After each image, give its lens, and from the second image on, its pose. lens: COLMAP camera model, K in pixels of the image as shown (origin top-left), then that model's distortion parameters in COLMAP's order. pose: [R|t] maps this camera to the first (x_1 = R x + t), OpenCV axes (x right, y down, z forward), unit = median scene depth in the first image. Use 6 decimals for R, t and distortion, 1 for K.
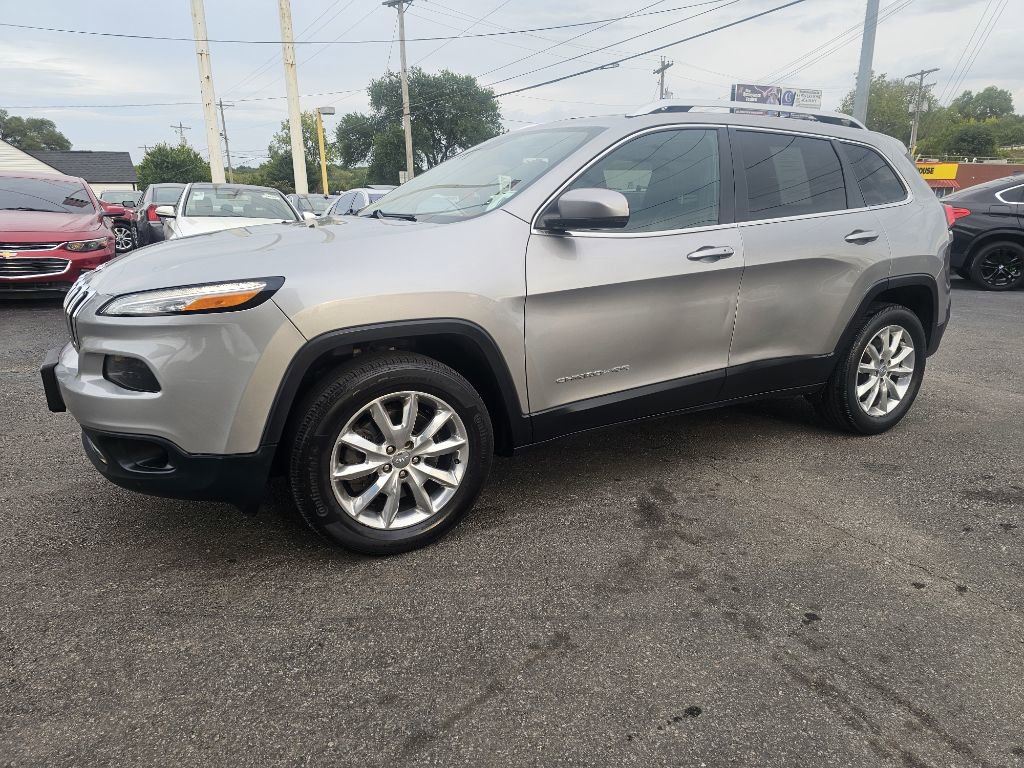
lens RADIAL K [[685.3, 0, 516.5], [0, 685.3, 381.8], [0, 0, 1]] dist [0.048158, -0.029440]
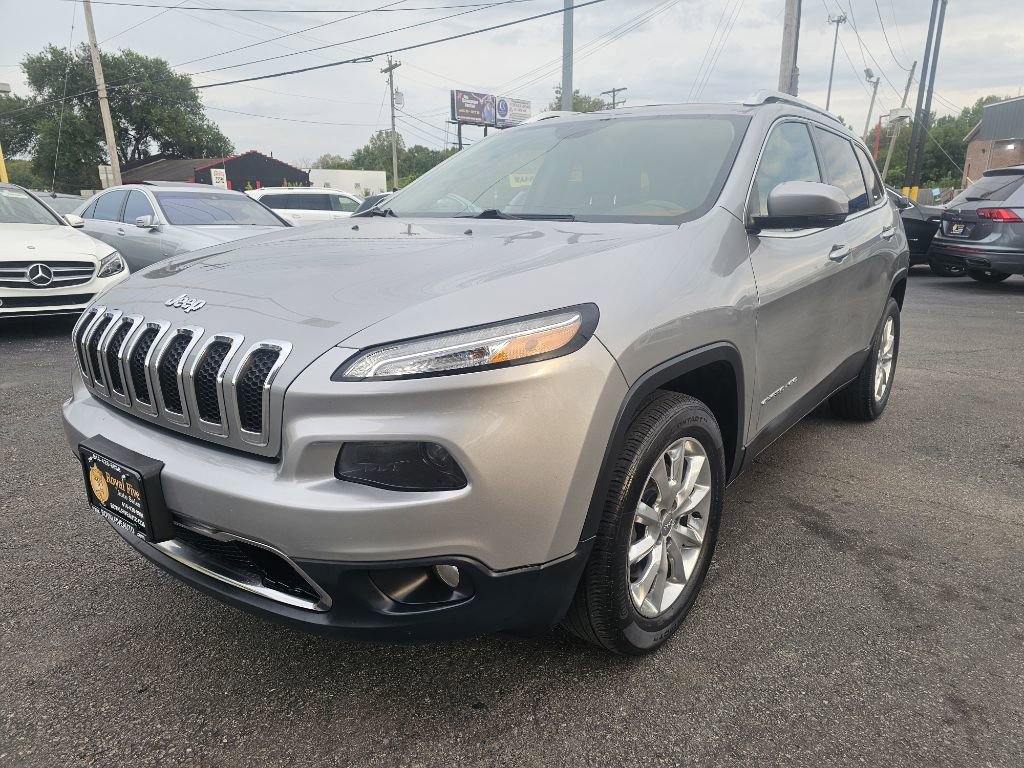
lens RADIAL K [[685.3, 0, 521.8], [0, 685.3, 396.2], [0, 0, 1]] dist [0.048158, -0.029440]
pose [[0.922536, -0.104057, 0.371617, -0.031088], [0.098043, 0.994563, 0.035097, -0.004008], [-0.373248, 0.004056, 0.927723, 0.016925]]
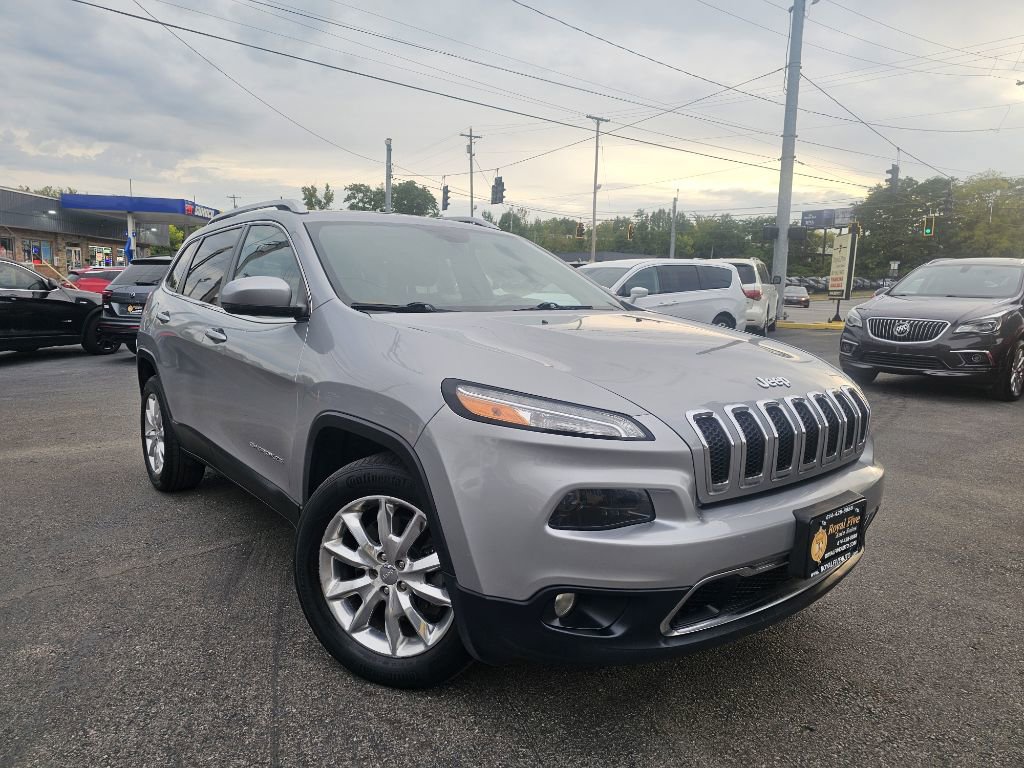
lens RADIAL K [[685.3, 0, 512.5], [0, 685.3, 379.2], [0, 0, 1]] dist [0.048158, -0.029440]
pose [[-0.167376, -0.129643, 0.977332, -0.073296], [0.235301, 0.957416, 0.167299, -0.020557], [-0.957402, 0.257969, -0.129743, 0.077079]]
